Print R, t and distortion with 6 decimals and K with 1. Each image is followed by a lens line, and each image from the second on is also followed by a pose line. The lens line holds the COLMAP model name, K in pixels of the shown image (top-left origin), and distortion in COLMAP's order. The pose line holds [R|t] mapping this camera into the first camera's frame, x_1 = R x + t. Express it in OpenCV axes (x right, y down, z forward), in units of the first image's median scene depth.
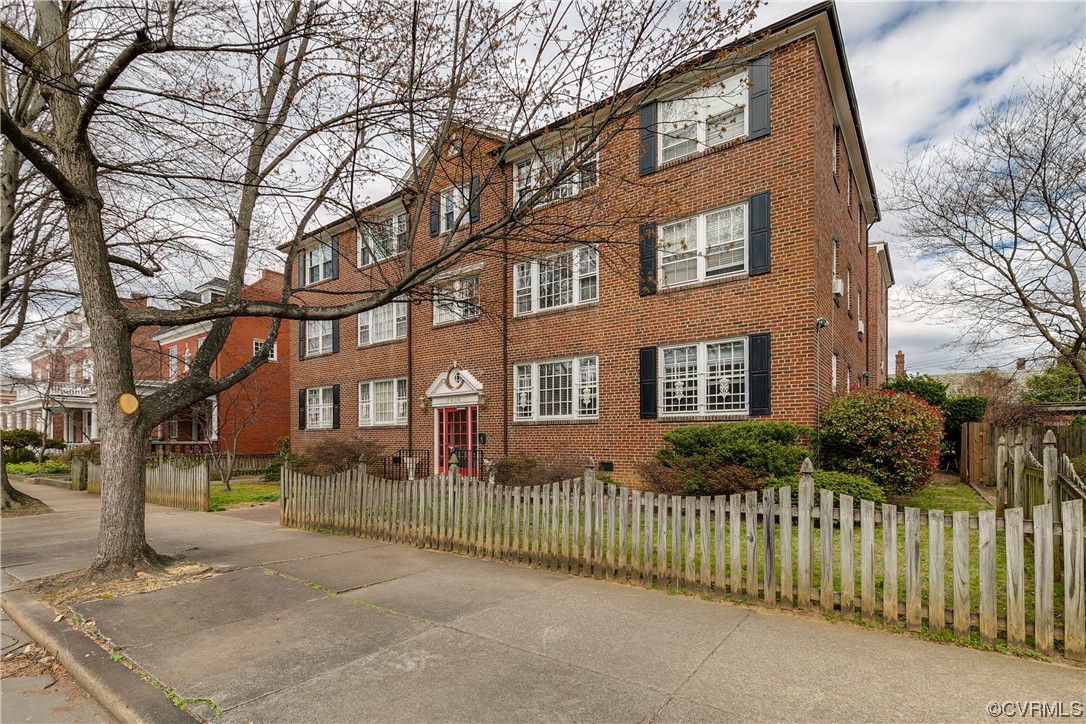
lens RADIAL K [[503.3, 0, 579.8], [0, 503.3, 455.3], [0, 0, 1]] dist [0.002788, -0.000283]
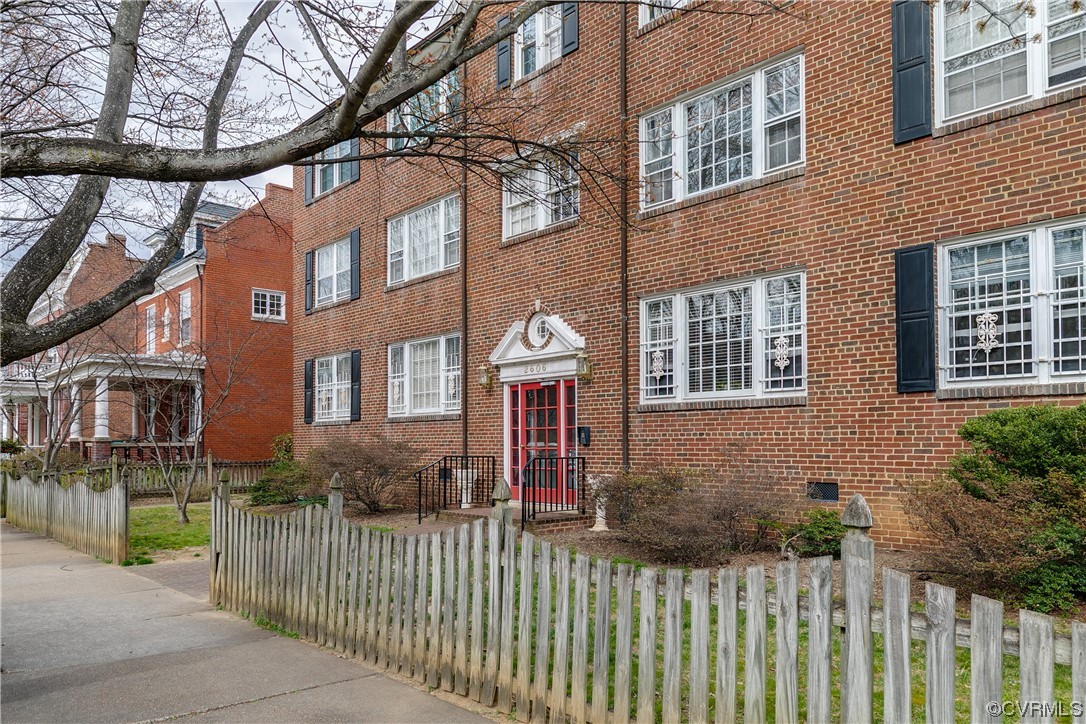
lens RADIAL K [[777.3, 0, 574.9], [0, 777.3, 432.5], [0, 0, 1]] dist [-0.003652, -0.003580]
pose [[0.976715, -0.009040, -0.214350, -0.023309], [0.001914, 0.999439, -0.033429, -0.009988], [0.214532, 0.032241, 0.976185, 0.186023]]
